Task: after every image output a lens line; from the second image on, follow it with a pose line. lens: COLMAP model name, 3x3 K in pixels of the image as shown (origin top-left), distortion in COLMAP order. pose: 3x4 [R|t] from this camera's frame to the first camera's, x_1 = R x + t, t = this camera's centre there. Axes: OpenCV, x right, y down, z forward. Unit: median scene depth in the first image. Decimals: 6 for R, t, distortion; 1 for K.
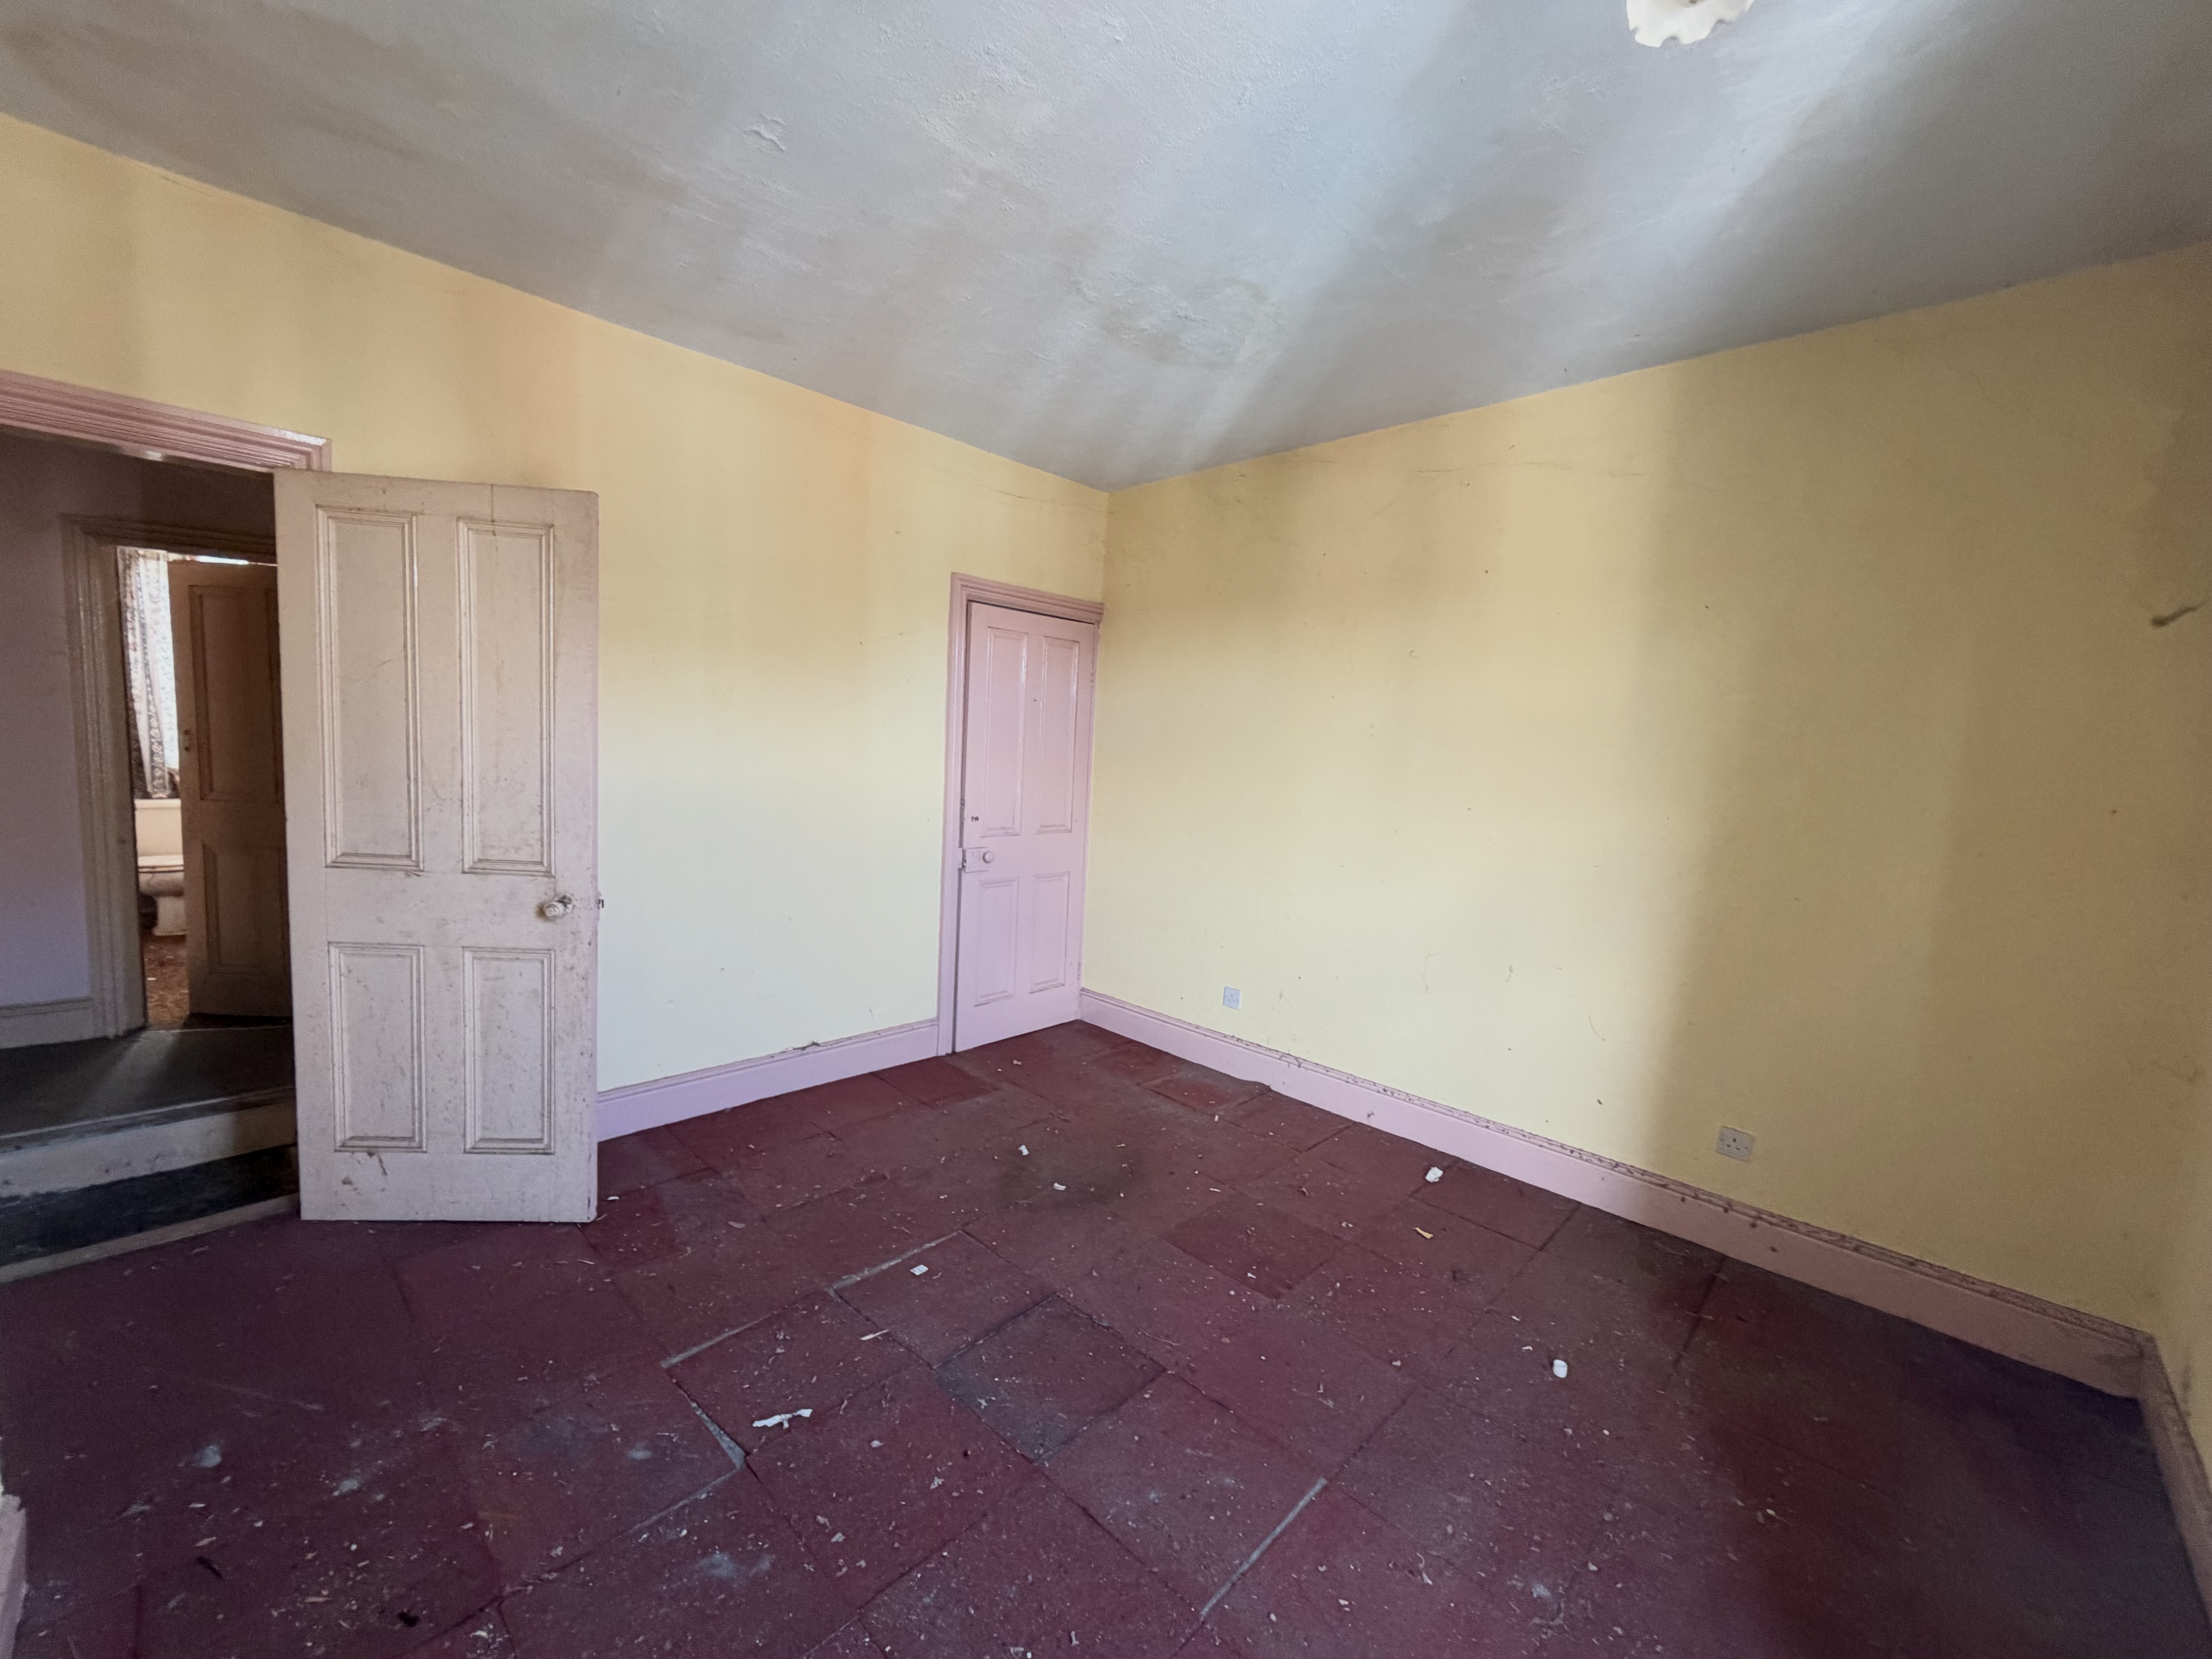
lens RADIAL K [[885.2, 0, 1112.6], [0, 885.2, 832.4], [0, 0, 1]] dist [0.000151, -0.000154]
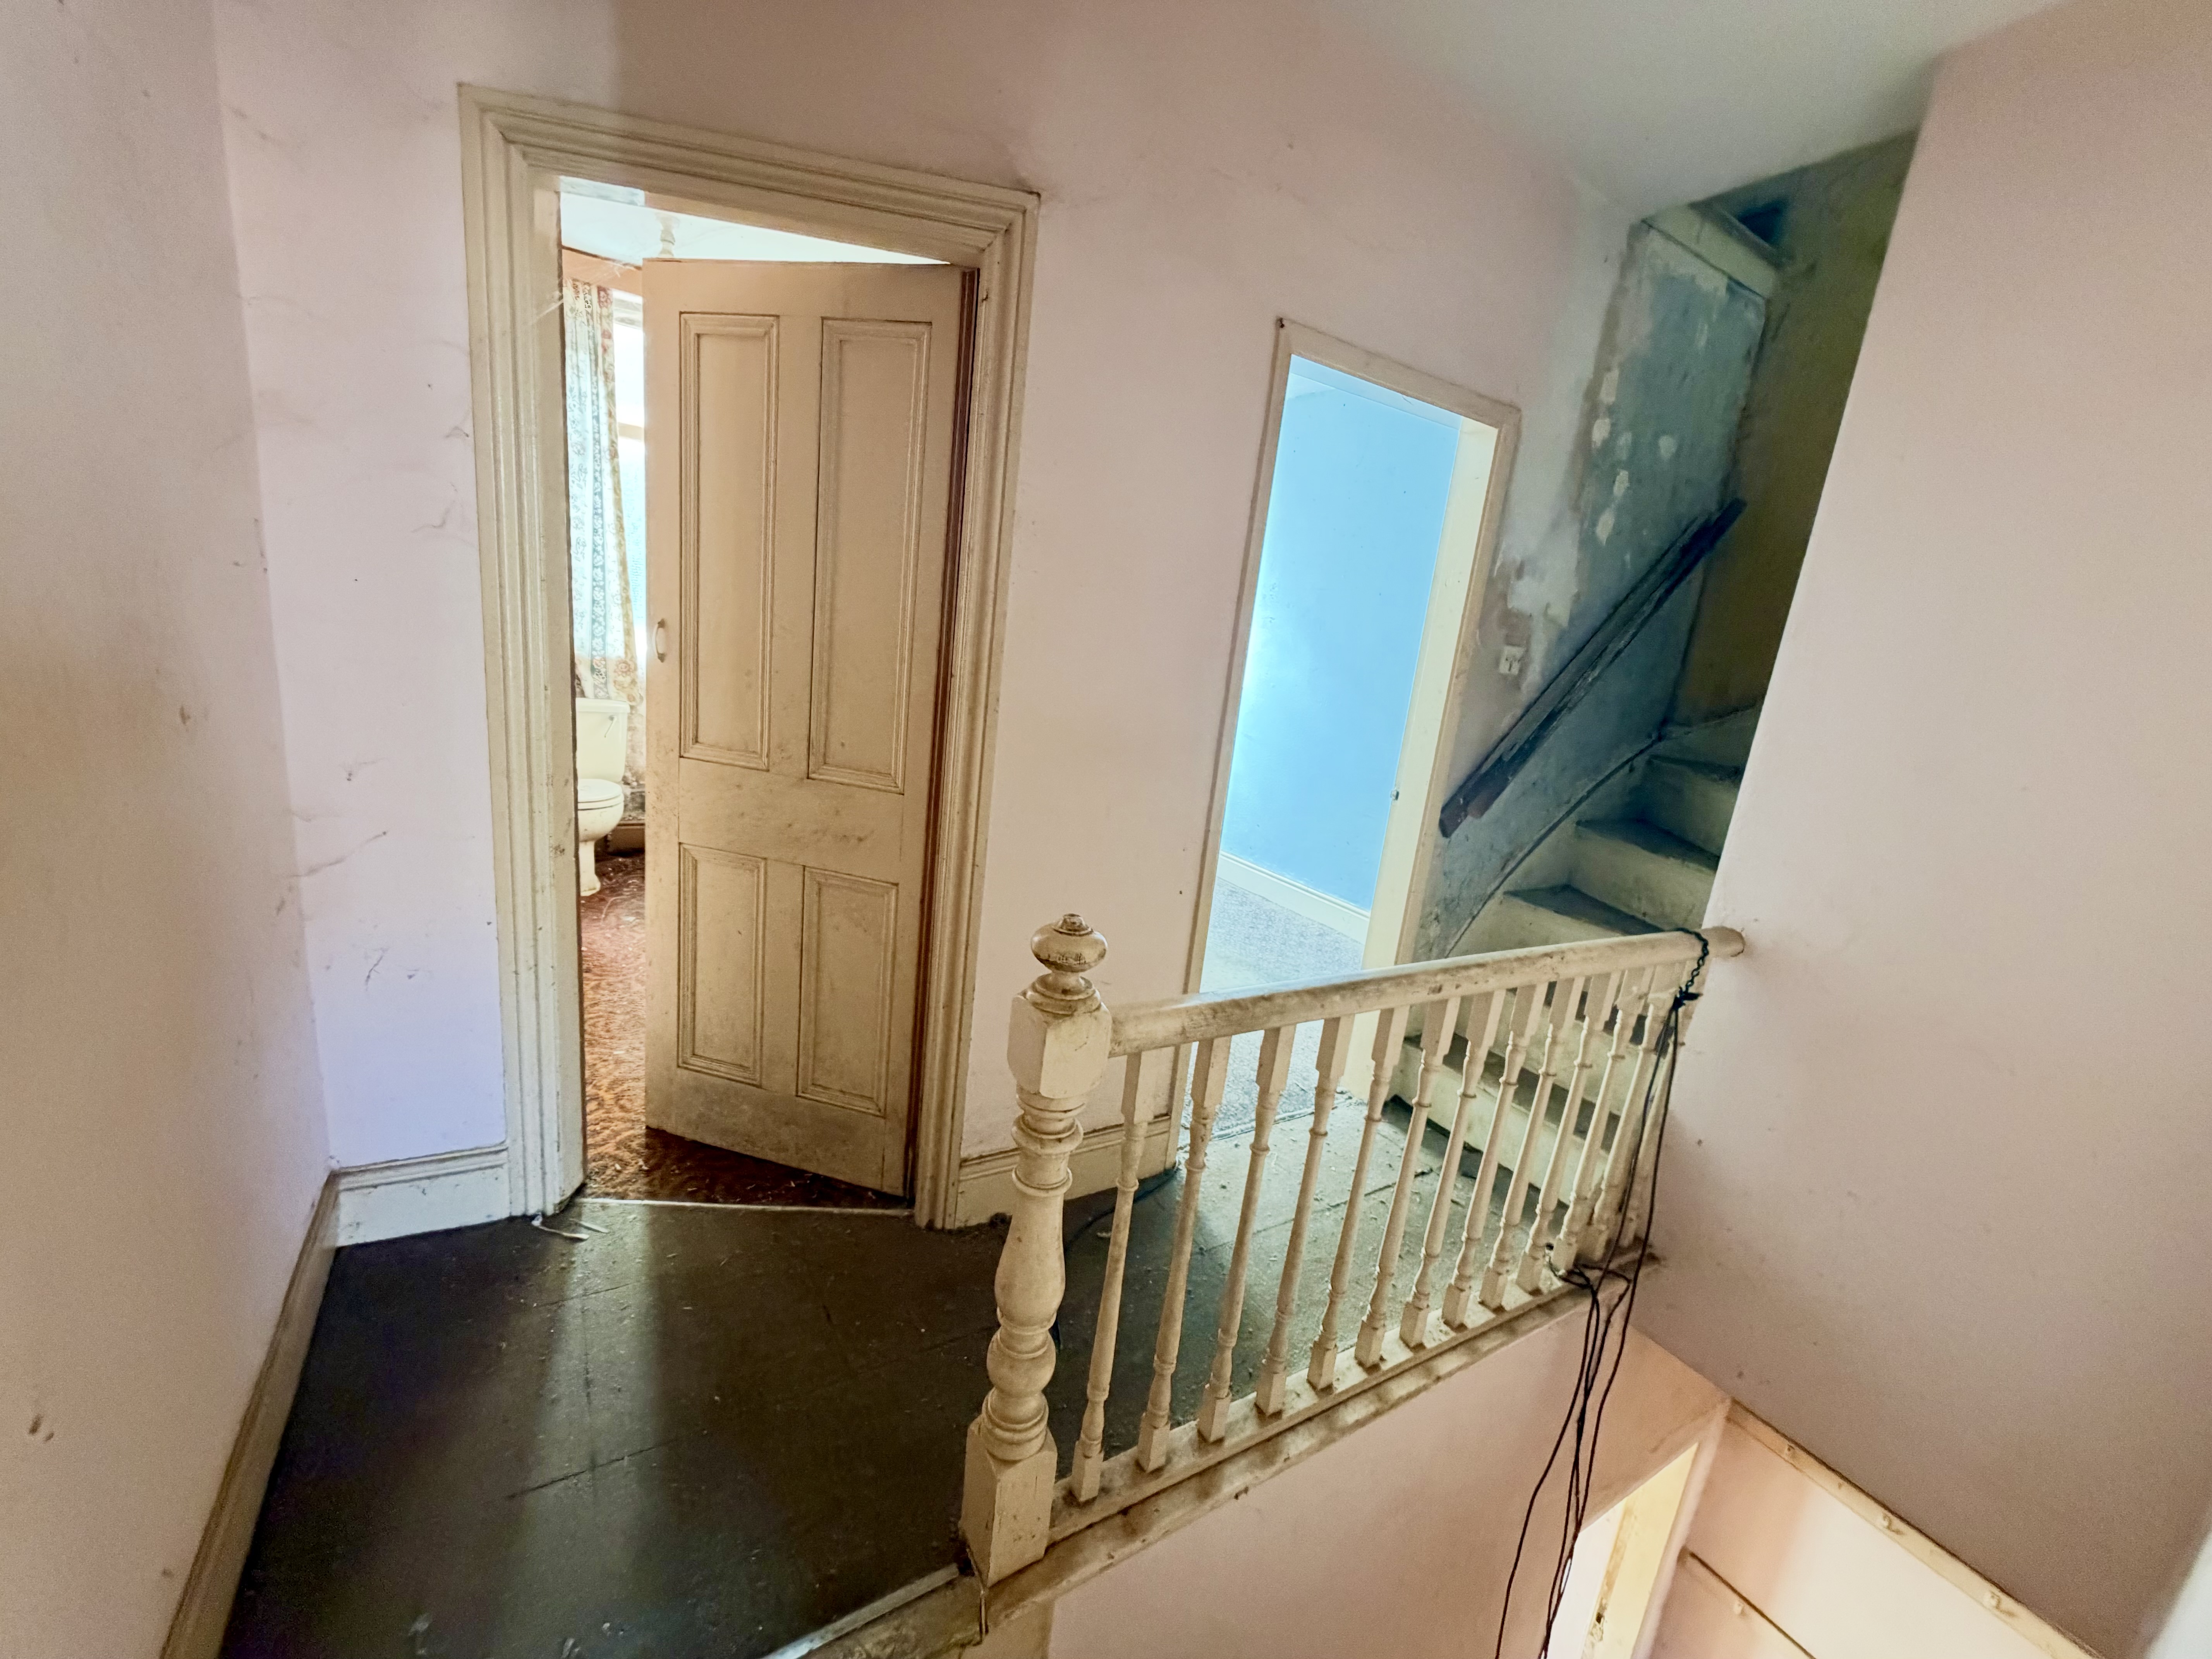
lens RADIAL K [[885.2, 0, 1111.9], [0, 885.2, 829.4], [0, 0, 1]] dist [0.000151, -0.000154]
pose [[0.960540, 0.123355, -0.249293, -0.740789], [-0.094737, 0.987781, 0.123746, -0.094488], [0.261512, -0.095246, 0.960489, 0.642254]]
